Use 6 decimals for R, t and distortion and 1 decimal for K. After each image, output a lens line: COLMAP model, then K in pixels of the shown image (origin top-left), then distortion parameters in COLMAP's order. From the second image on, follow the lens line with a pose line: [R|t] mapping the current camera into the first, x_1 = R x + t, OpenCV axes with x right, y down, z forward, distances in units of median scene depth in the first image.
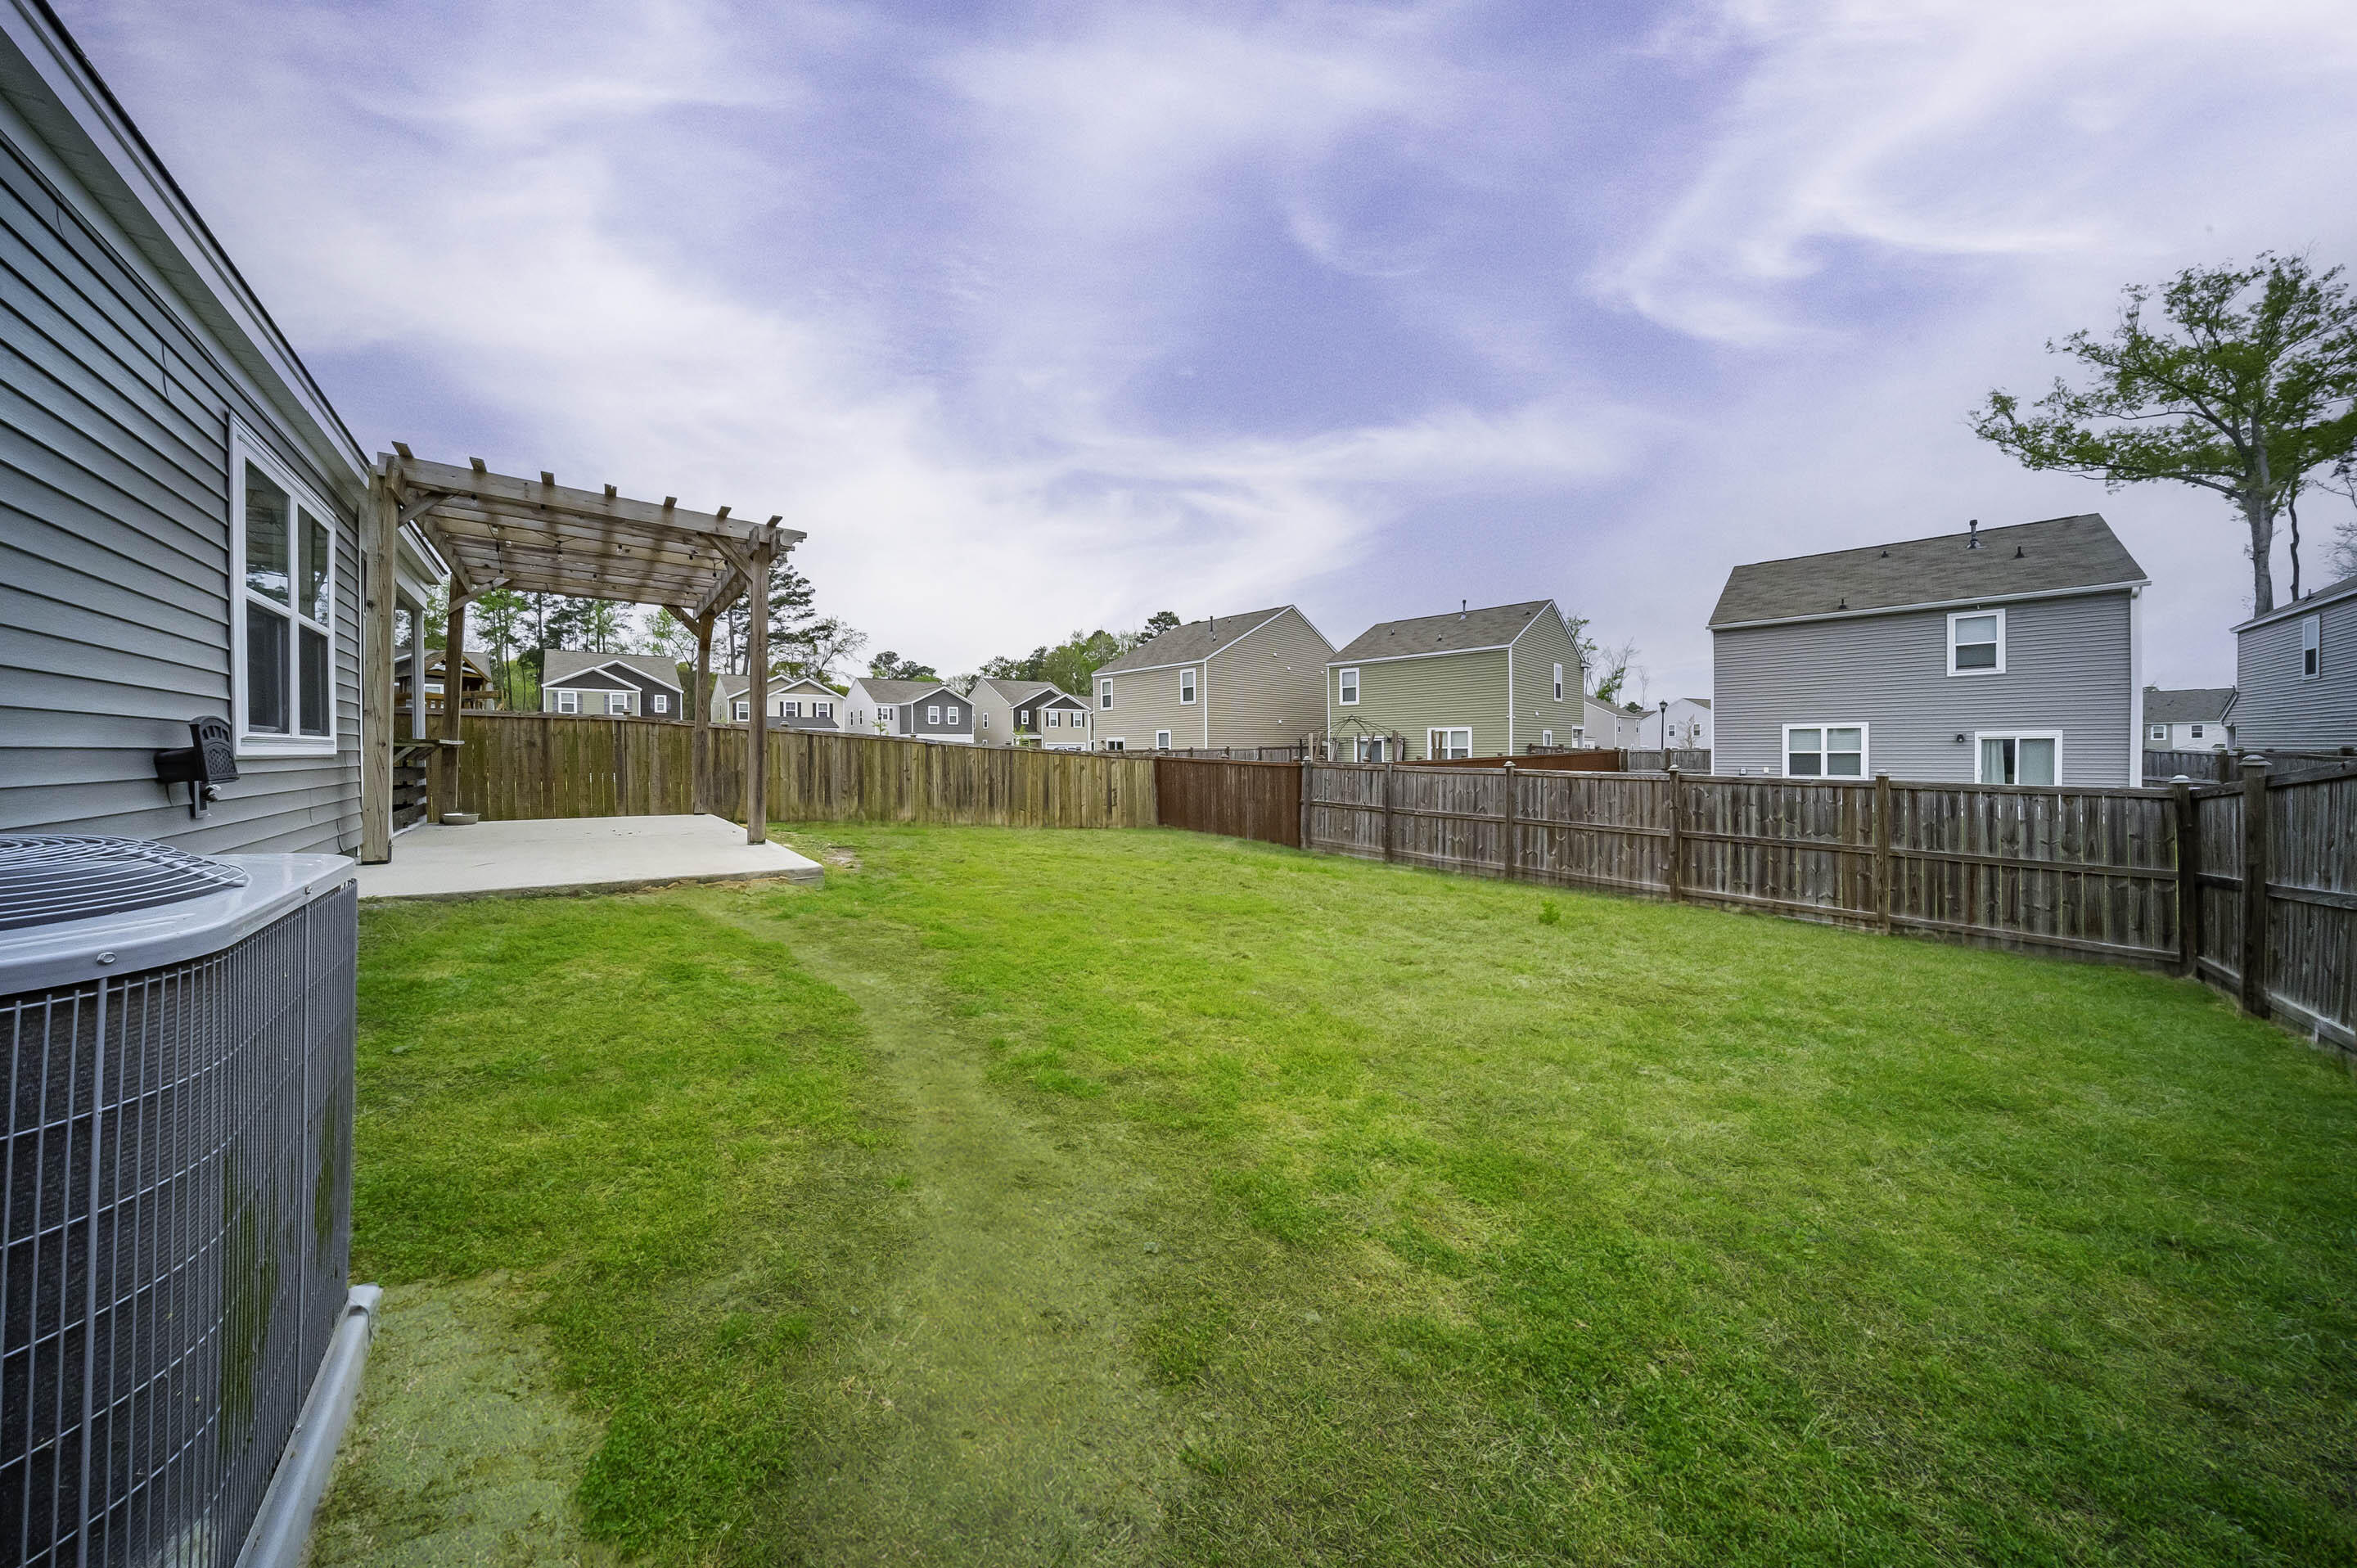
lens RADIAL K [[718.0, 0, 1174.9], [0, 718.0, 751.5], [0, 0, 1]] dist [-0.032724, 0.007138]
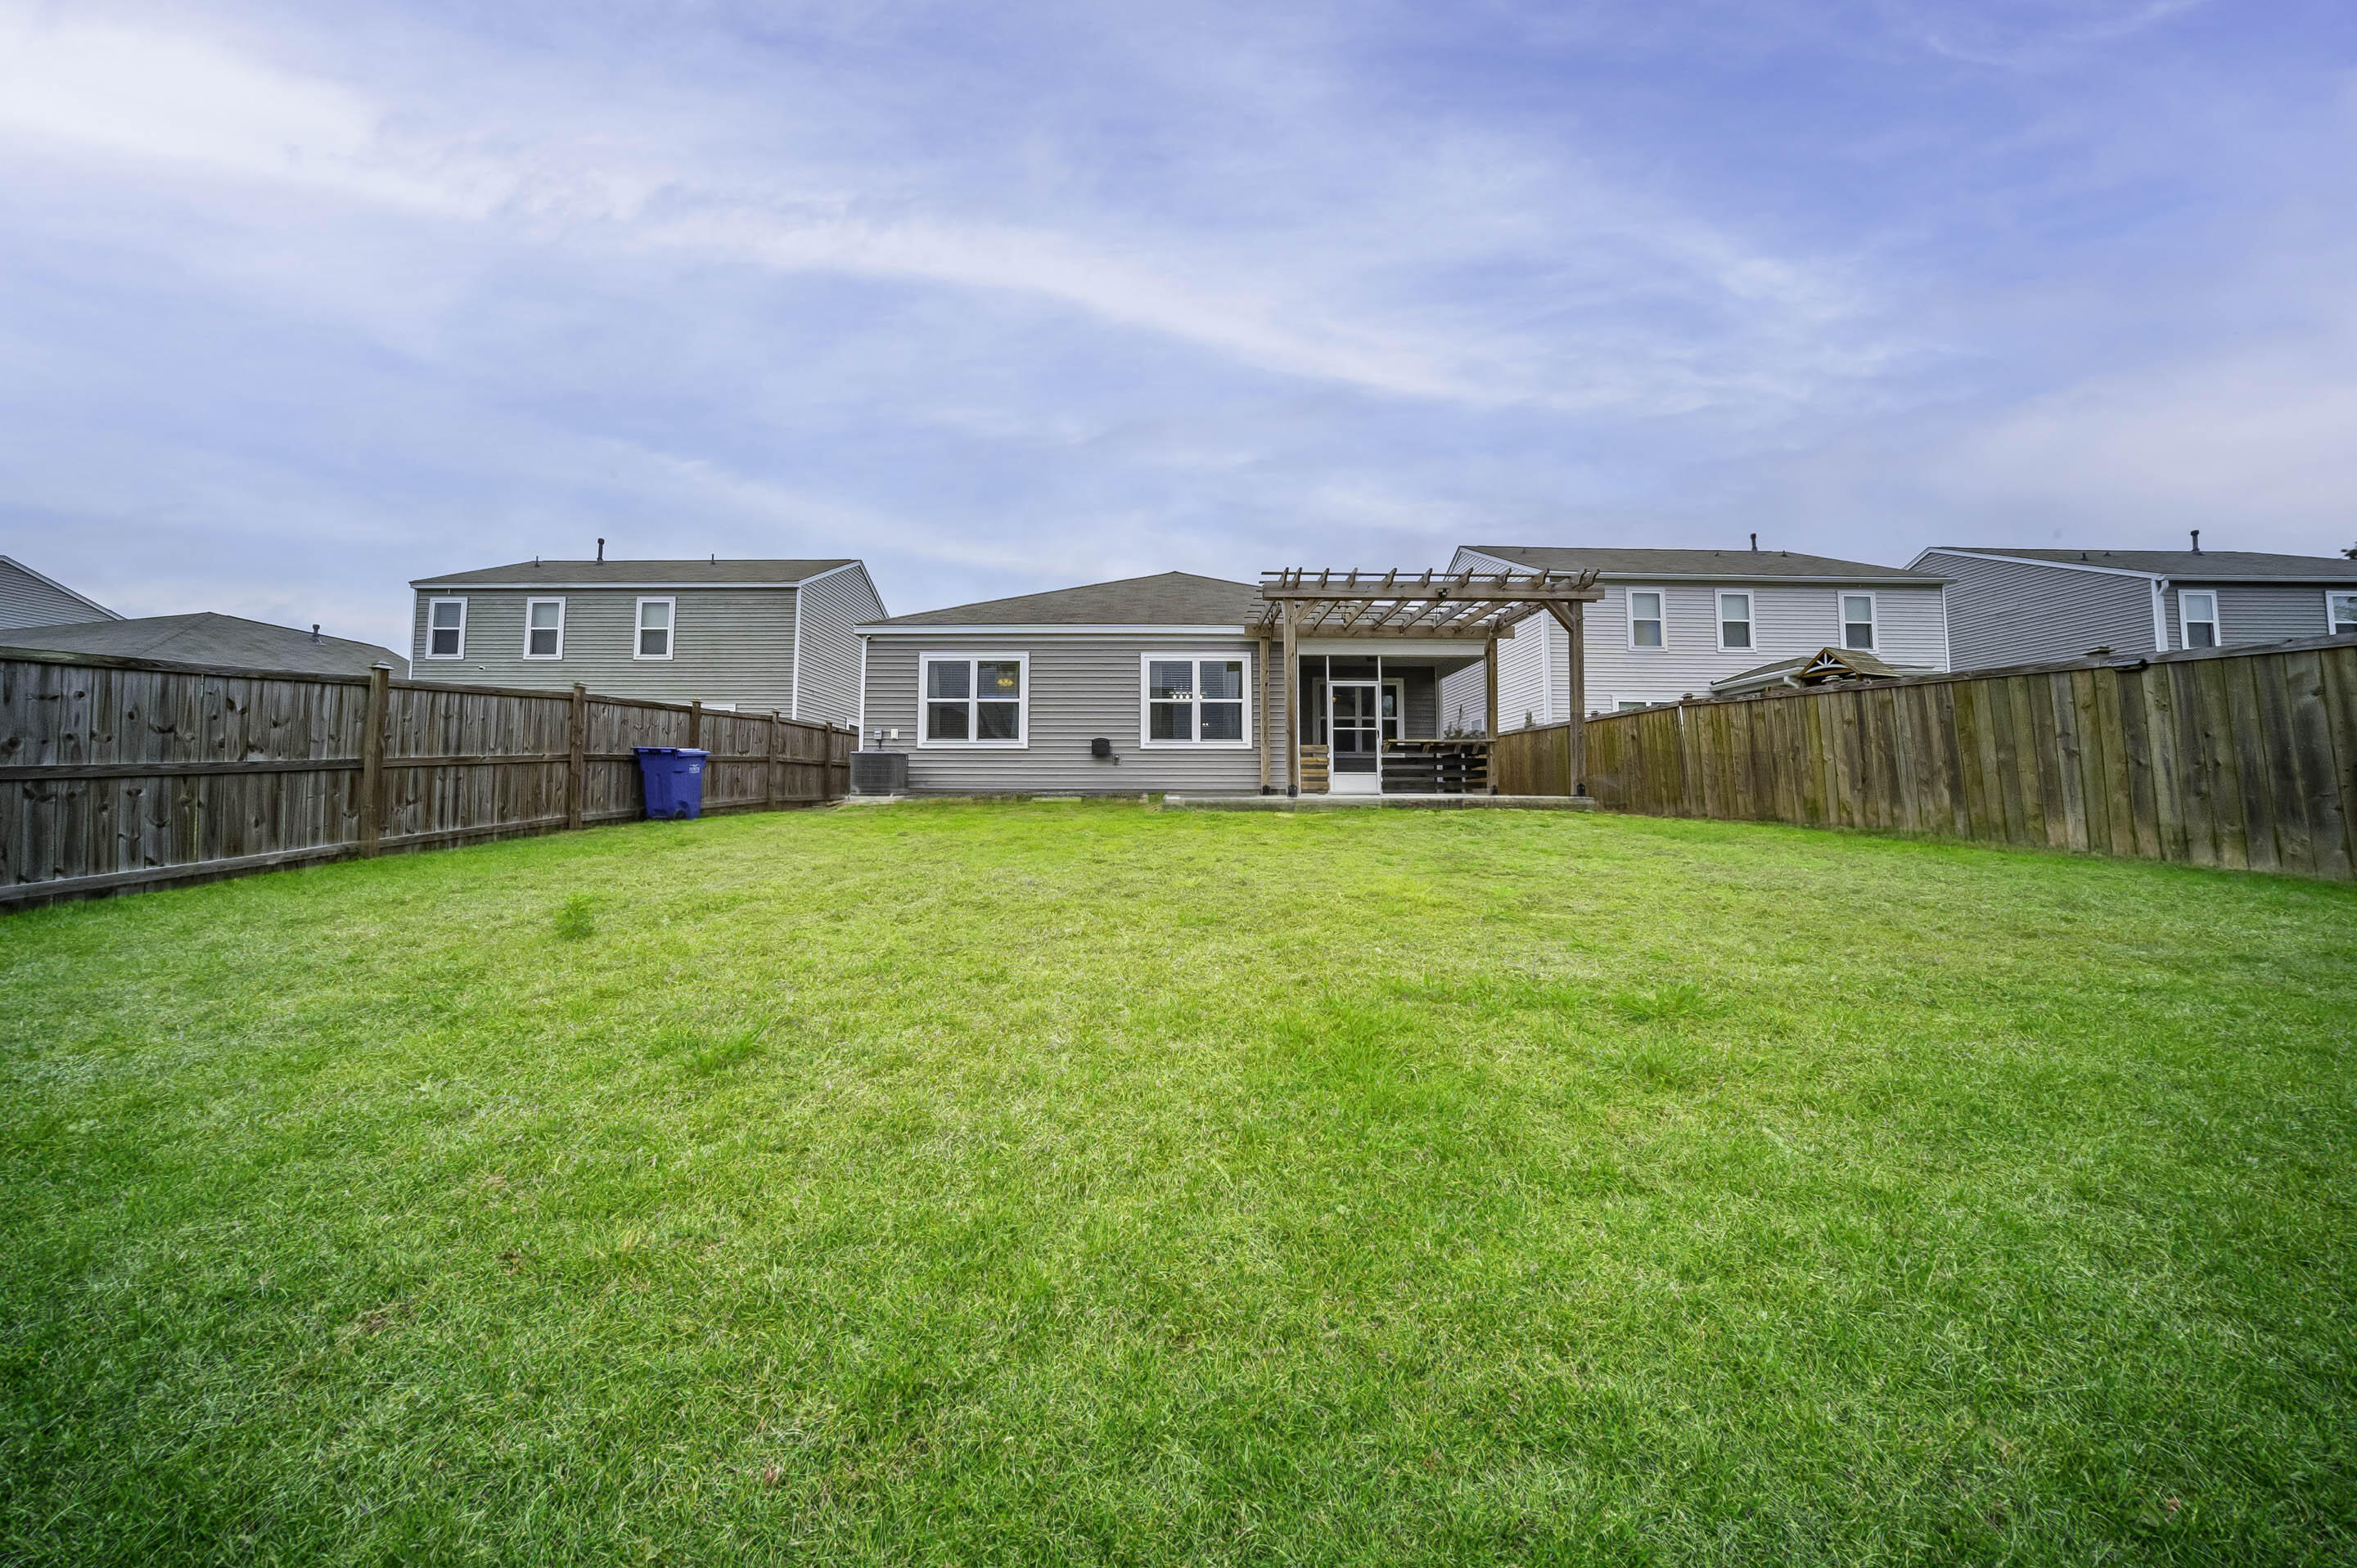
lens RADIAL K [[710.7, 0, 1162.2], [0, 710.7, 765.7], [0, 0, 1]] dist [-0.033479, 0.006980]
pose [[-0.650377, -0.037810, -0.758670, 0.142054], [-0.000692, 0.998790, -0.049184, 0.029951], [0.759612, -0.031463, -0.649616, 0.374894]]
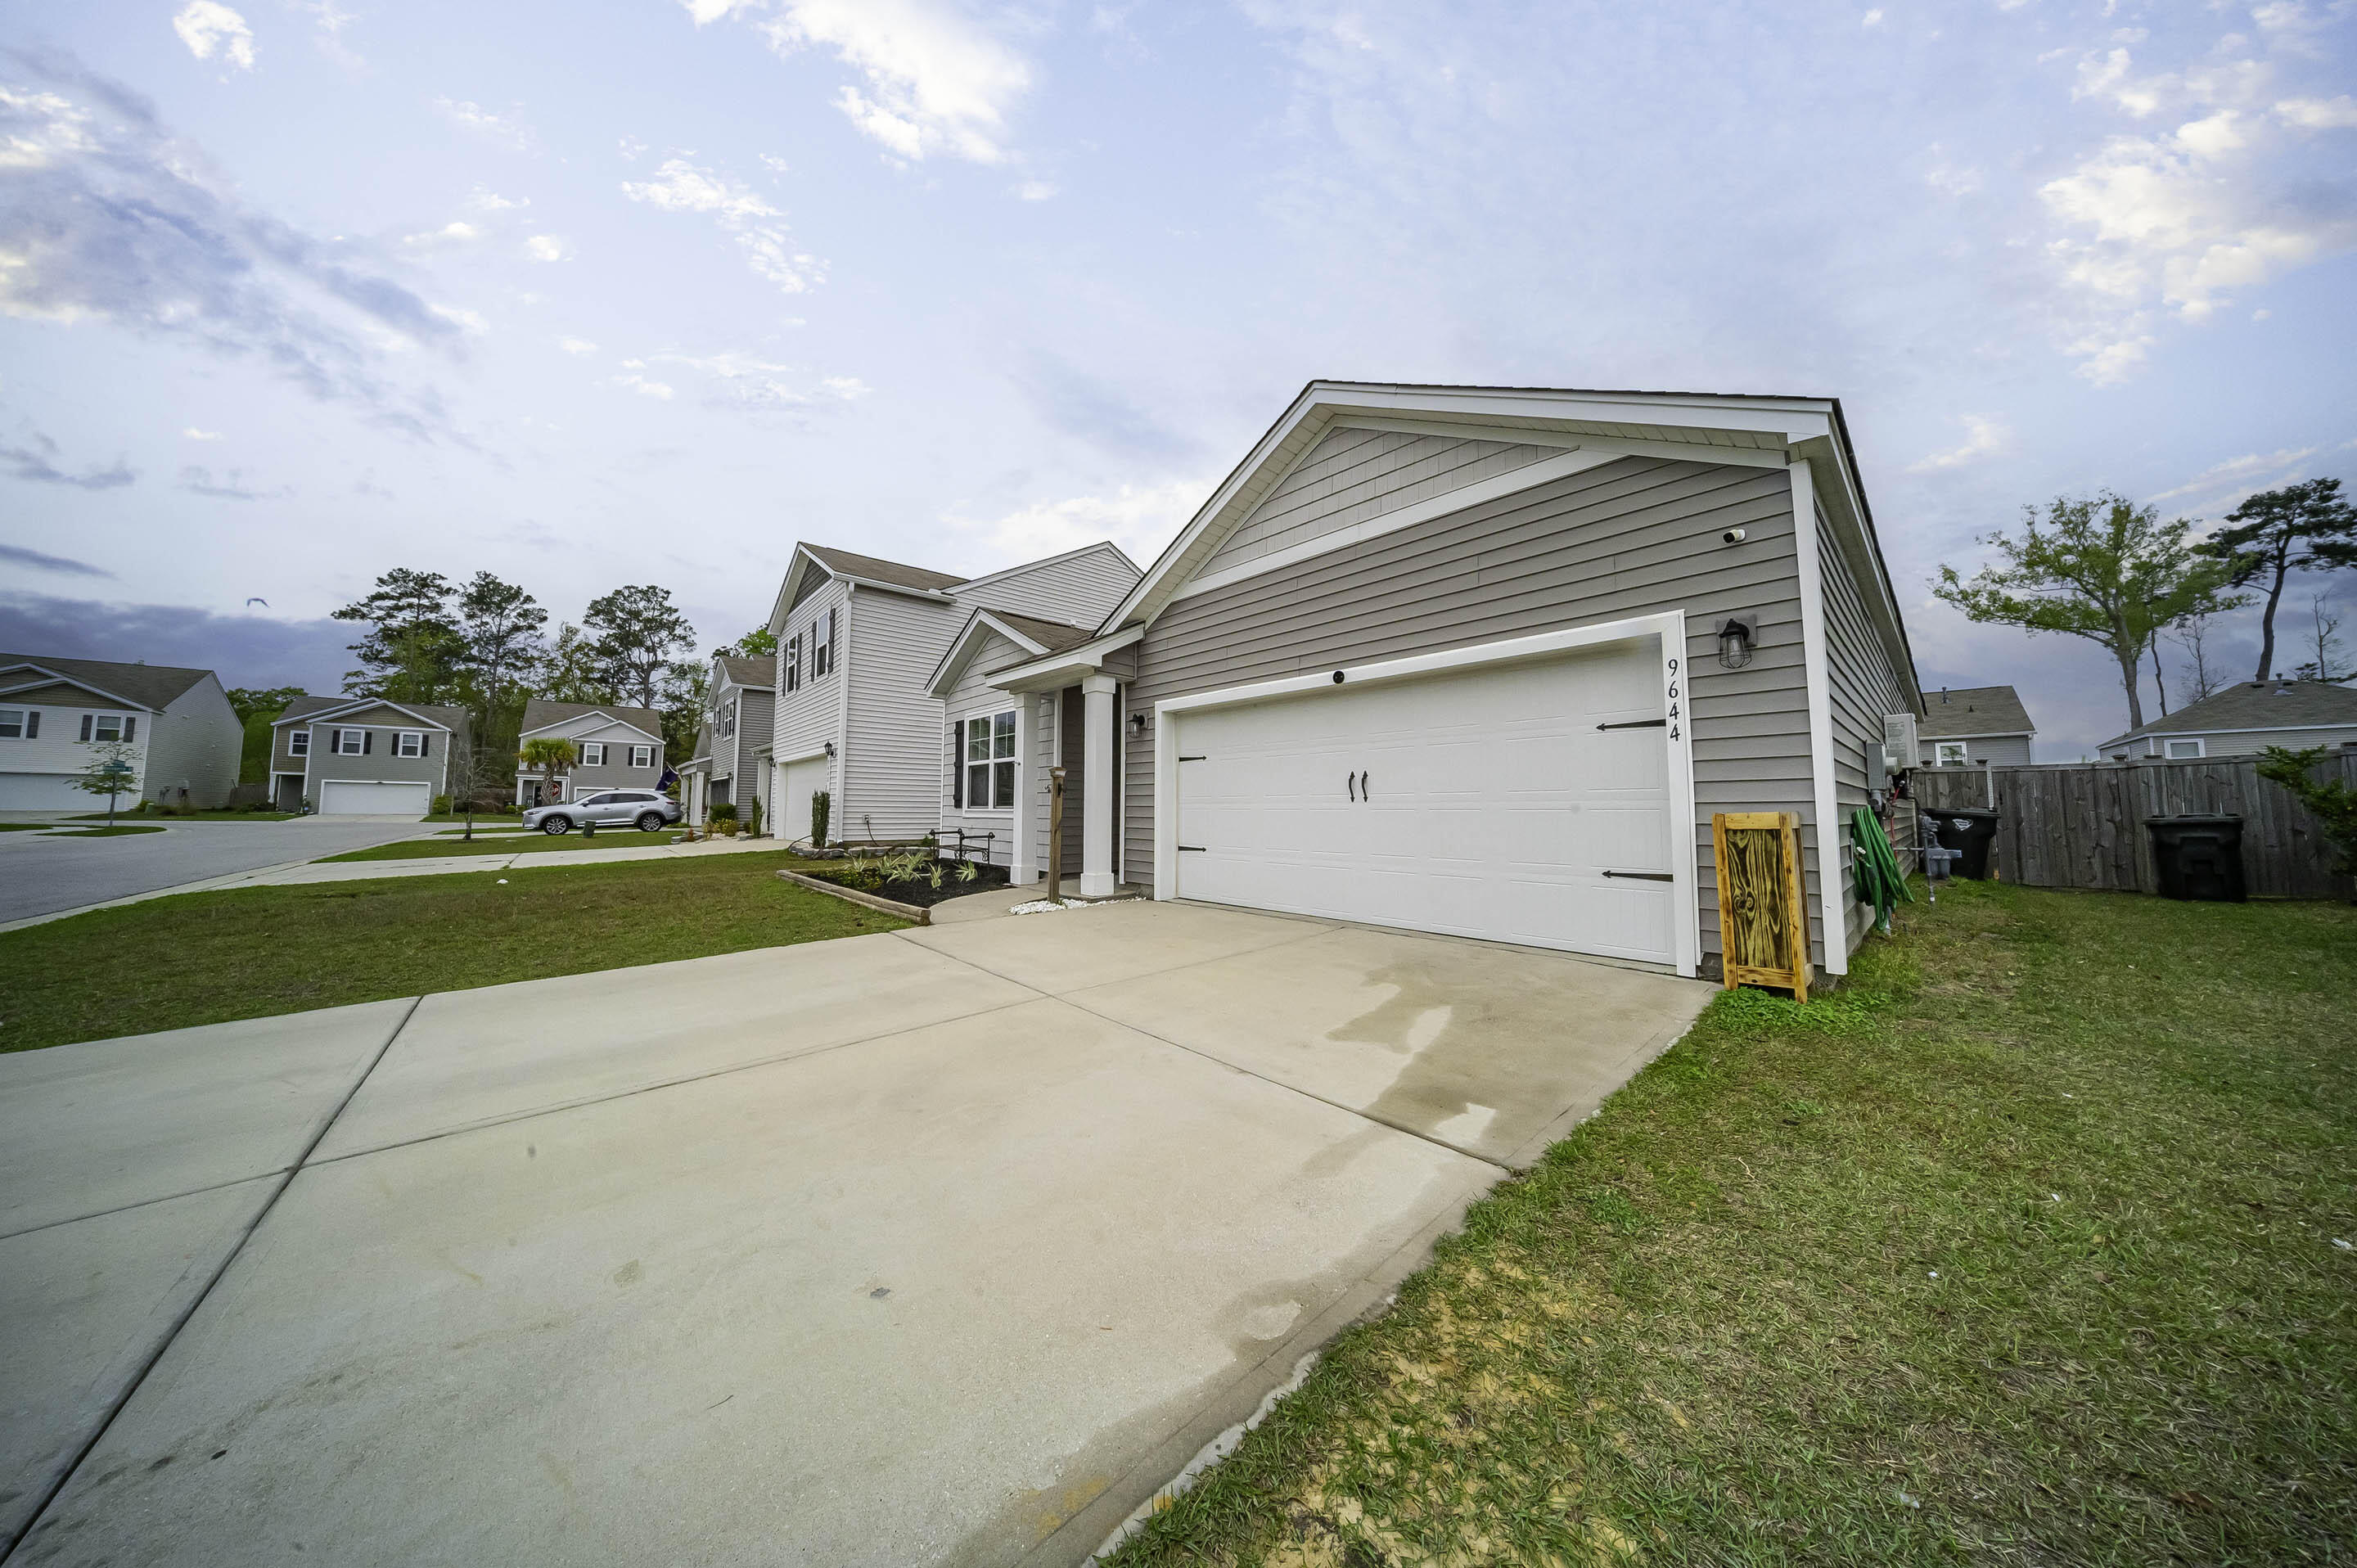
lens RADIAL K [[700.6, 0, 1162.7], [0, 700.6, 757.8], [0, 0, 1]] dist [-0.034527, 0.006738]
pose [[0.999993, 0.003766, -0.000149, -0.585890], [-0.003765, 0.996613, -0.082151, -0.006743], [-0.000161, 0.082151, 0.996620, -0.489707]]
